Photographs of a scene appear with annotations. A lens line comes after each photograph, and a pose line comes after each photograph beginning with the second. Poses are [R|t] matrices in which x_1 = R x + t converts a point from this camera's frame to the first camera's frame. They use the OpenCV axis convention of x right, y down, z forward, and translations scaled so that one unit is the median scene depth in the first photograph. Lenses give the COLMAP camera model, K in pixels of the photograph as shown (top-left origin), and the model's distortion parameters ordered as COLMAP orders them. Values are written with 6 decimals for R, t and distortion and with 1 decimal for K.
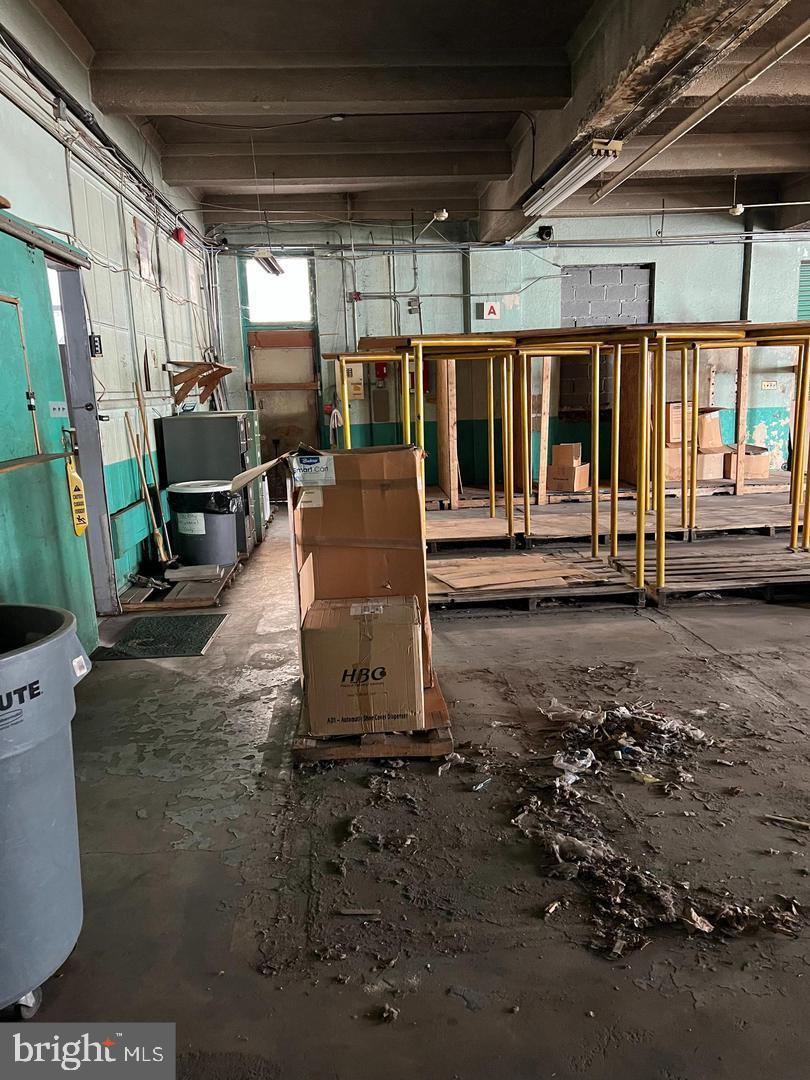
lens RADIAL K [[807.0, 0, 409.0], [0, 807.0, 535.3], [0, 0, 1]] dist [0.051884, -0.054319]
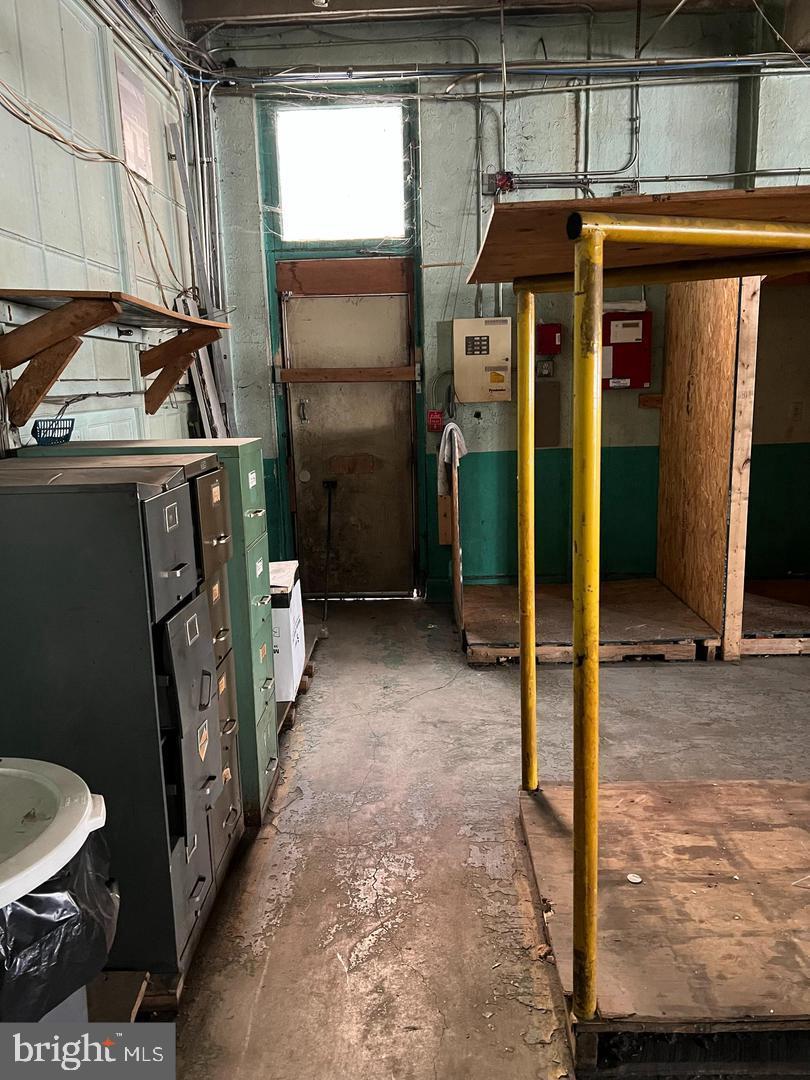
lens RADIAL K [[807.0, 0, 396.5], [0, 807.0, 542.1], [0, 0, 1]] dist [0.051884, -0.054319]
pose [[0.994820, 0.026154, -0.098235, -0.074752], [-0.024863, 0.999588, 0.014345, -0.091024], [0.098570, -0.011828, 0.995060, 0.520366]]
